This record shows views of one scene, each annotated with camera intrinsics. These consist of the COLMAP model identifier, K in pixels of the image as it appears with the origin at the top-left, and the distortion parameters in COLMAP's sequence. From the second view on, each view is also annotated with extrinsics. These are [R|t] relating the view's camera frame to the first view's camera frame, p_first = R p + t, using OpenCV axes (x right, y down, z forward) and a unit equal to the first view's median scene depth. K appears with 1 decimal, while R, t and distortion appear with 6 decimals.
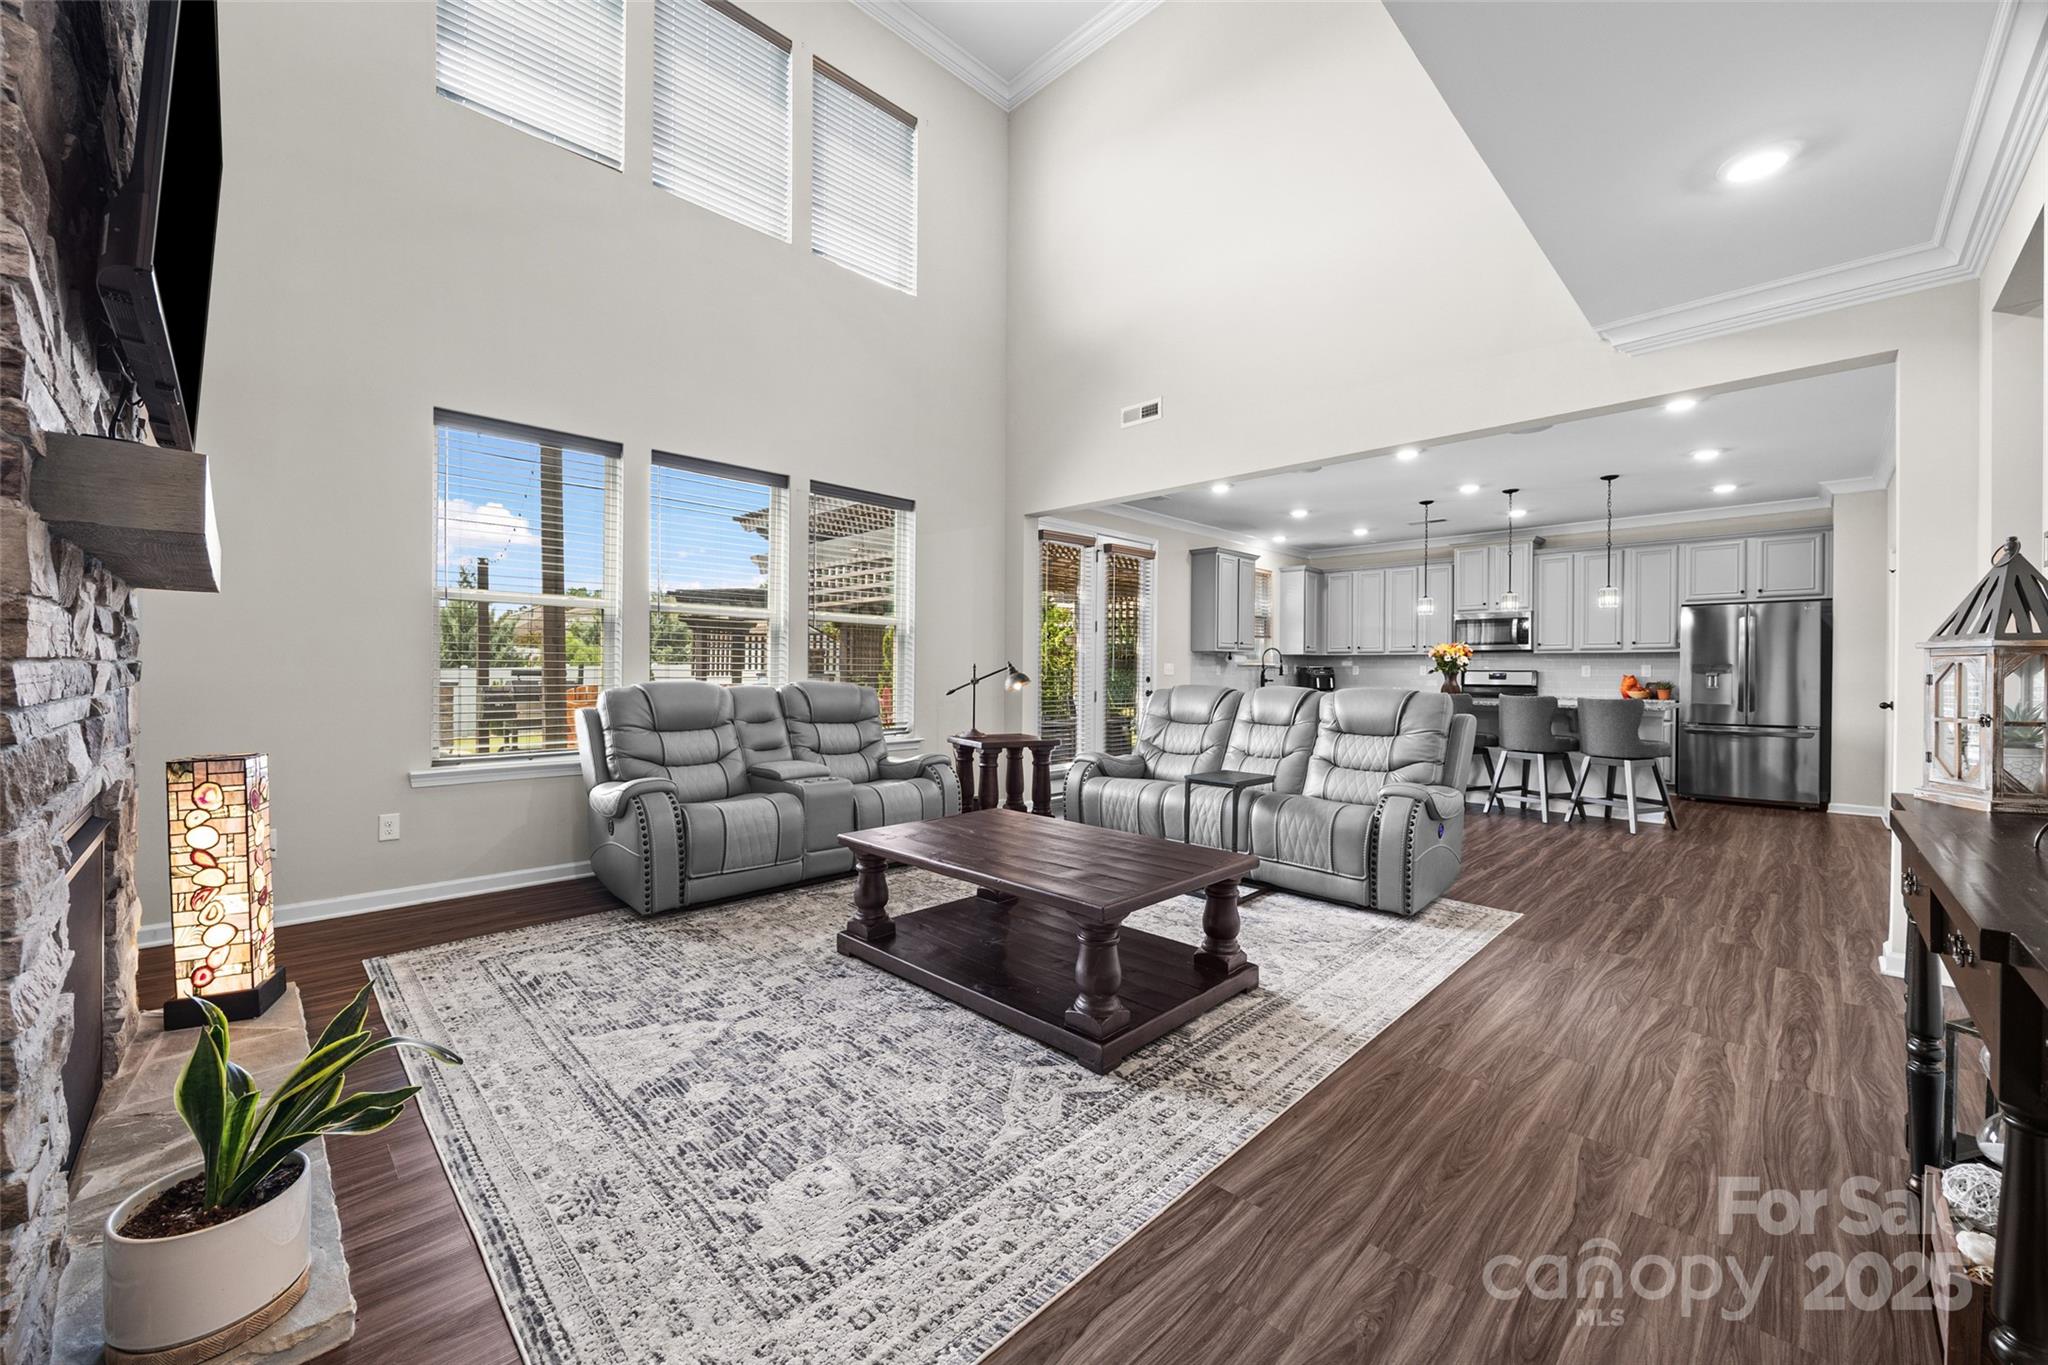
lens RADIAL K [[779.3, 0, 1013.7], [0, 779.3, 678.3], [0, 0, 1]] dist [-0.001037, -0.000533]
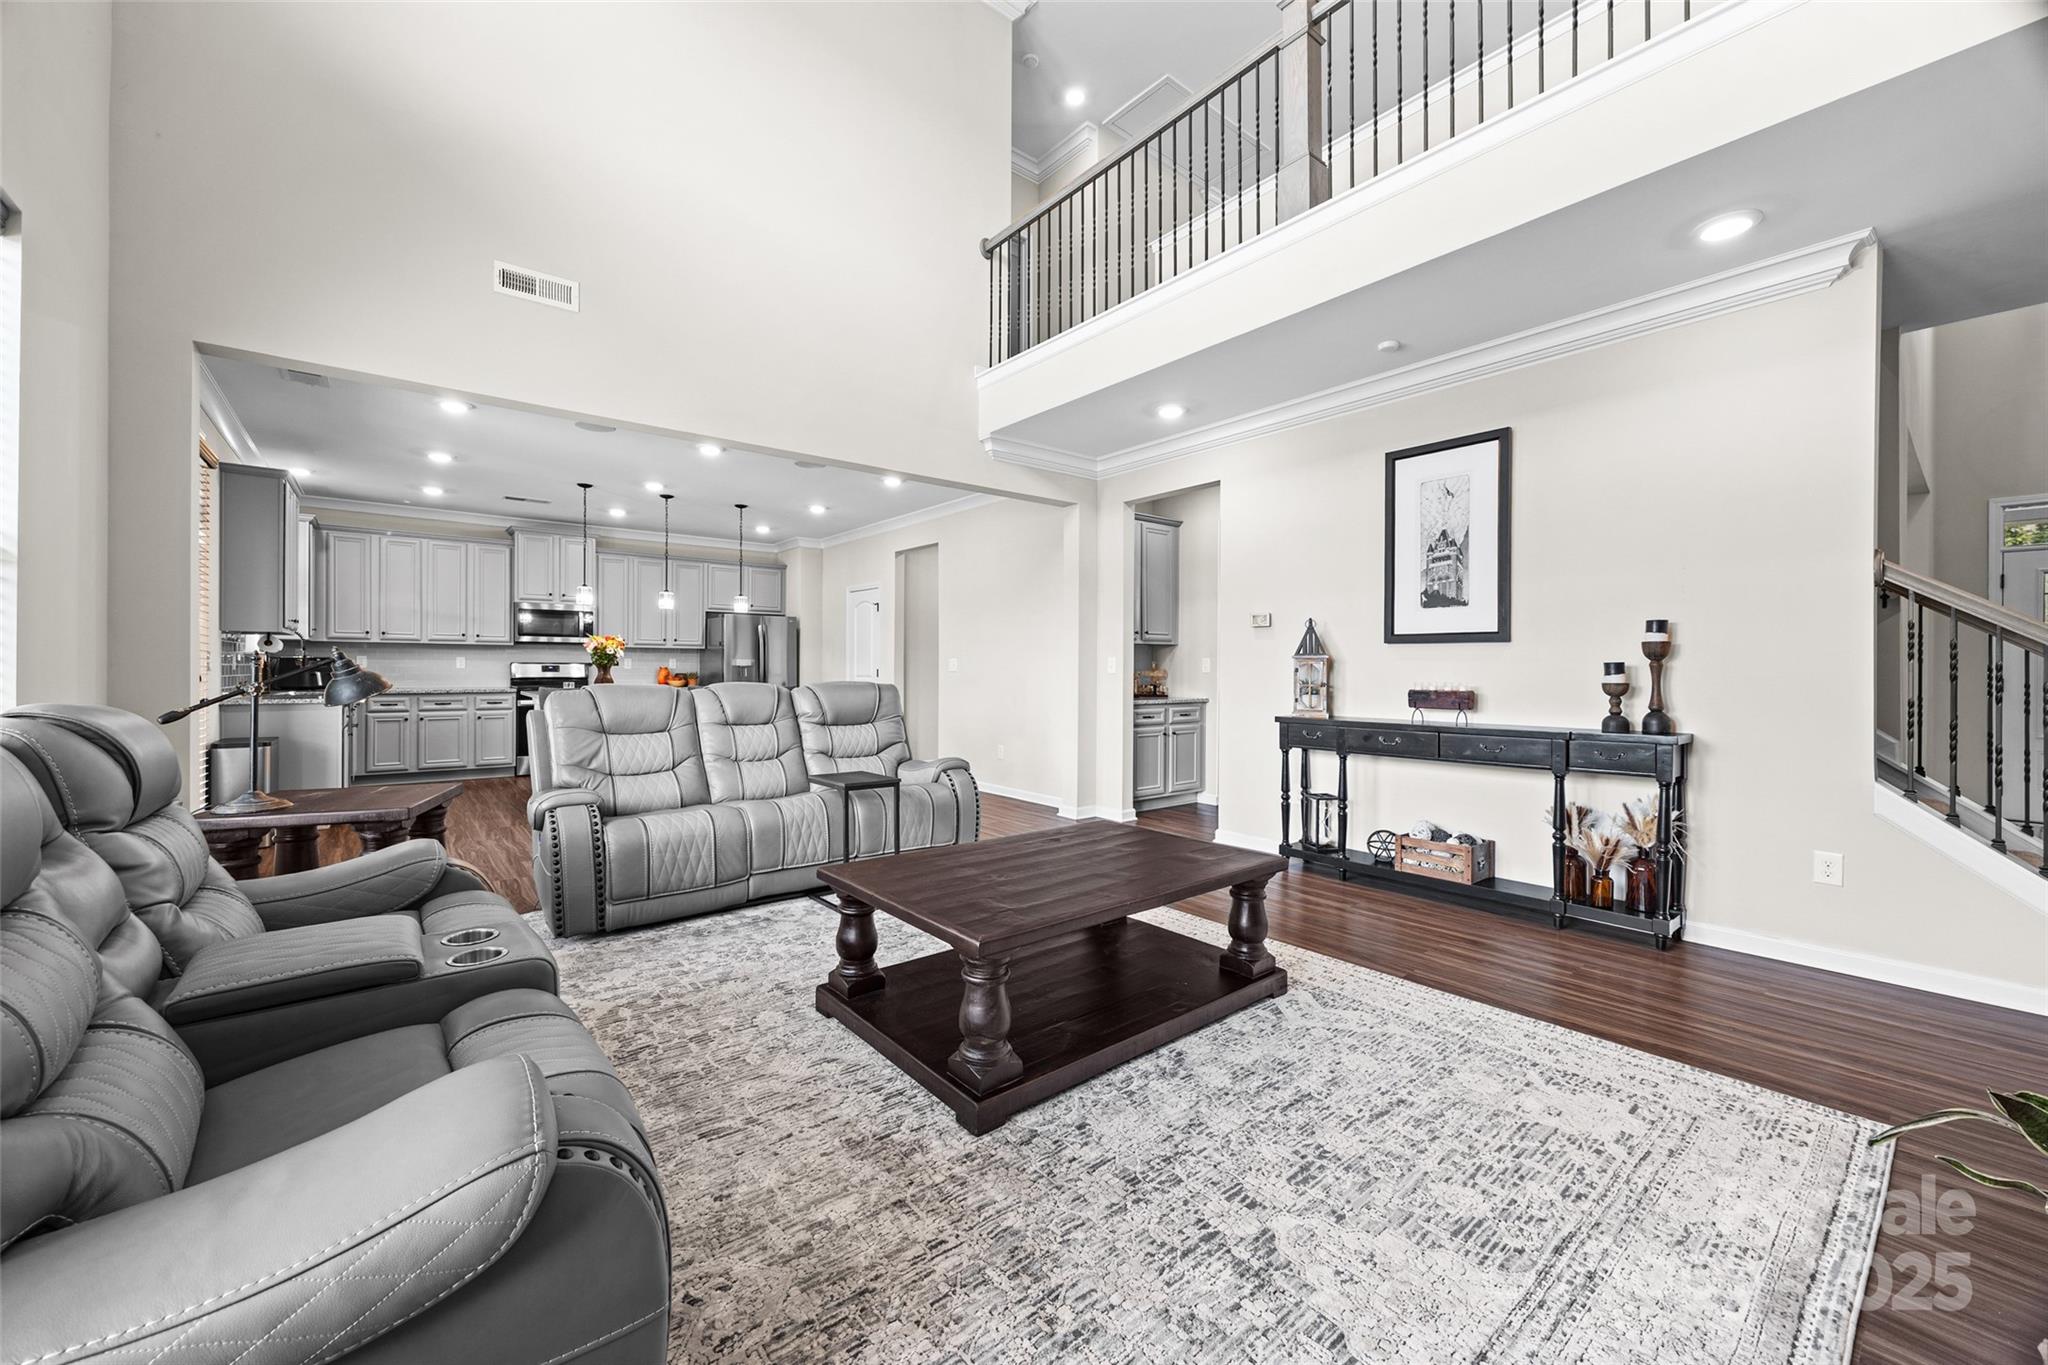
lens RADIAL K [[779.3, 0, 1013.4], [0, 779.3, 672.5], [0, 0, 1]] dist [-0.001037, -0.000533]
pose [[0.105800, -0.008193, 0.994354, -1.012353], [0.004239, 0.999961, 0.007788, -0.010441], [-0.994378, 0.003391, 0.105830, 1.132180]]
